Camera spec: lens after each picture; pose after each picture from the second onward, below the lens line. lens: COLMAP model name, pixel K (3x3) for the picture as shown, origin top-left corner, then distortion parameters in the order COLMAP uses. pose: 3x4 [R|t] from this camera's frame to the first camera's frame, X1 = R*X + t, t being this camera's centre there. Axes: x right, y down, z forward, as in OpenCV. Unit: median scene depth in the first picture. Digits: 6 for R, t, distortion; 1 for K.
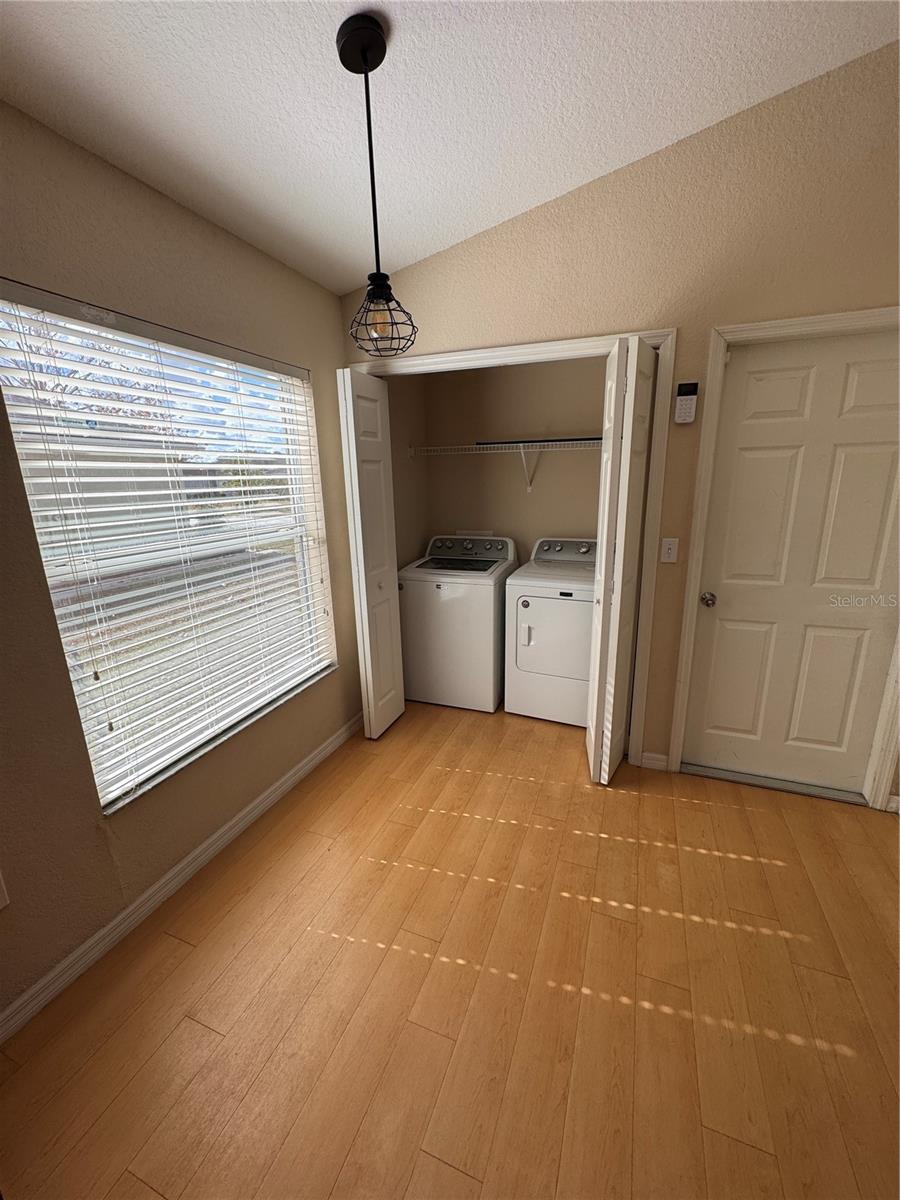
lens RADIAL K [[475.4, 0, 453.9], [0, 475.4, 599.5], [0, 0, 1]] dist [-0.004842, 0.000765]
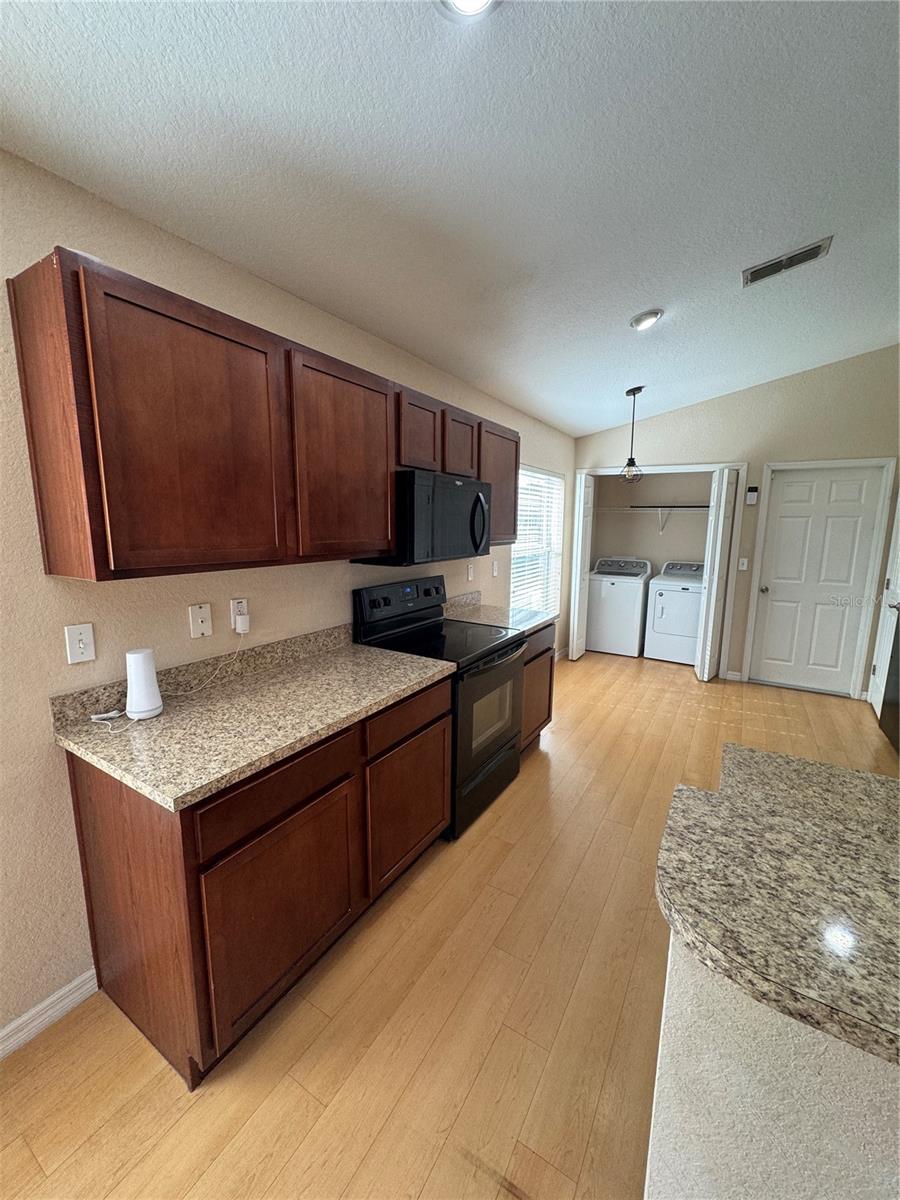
lens RADIAL K [[475.4, 0, 453.0], [0, 475.4, 600.6], [0, 0, 1]] dist [-0.004842, 0.000765]
pose [[0.983600, 0.057637, -0.170907, -0.368686], [-0.072112, 0.994205, -0.079730, 0.270396], [0.165321, 0.090746, 0.982056, -1.059207]]
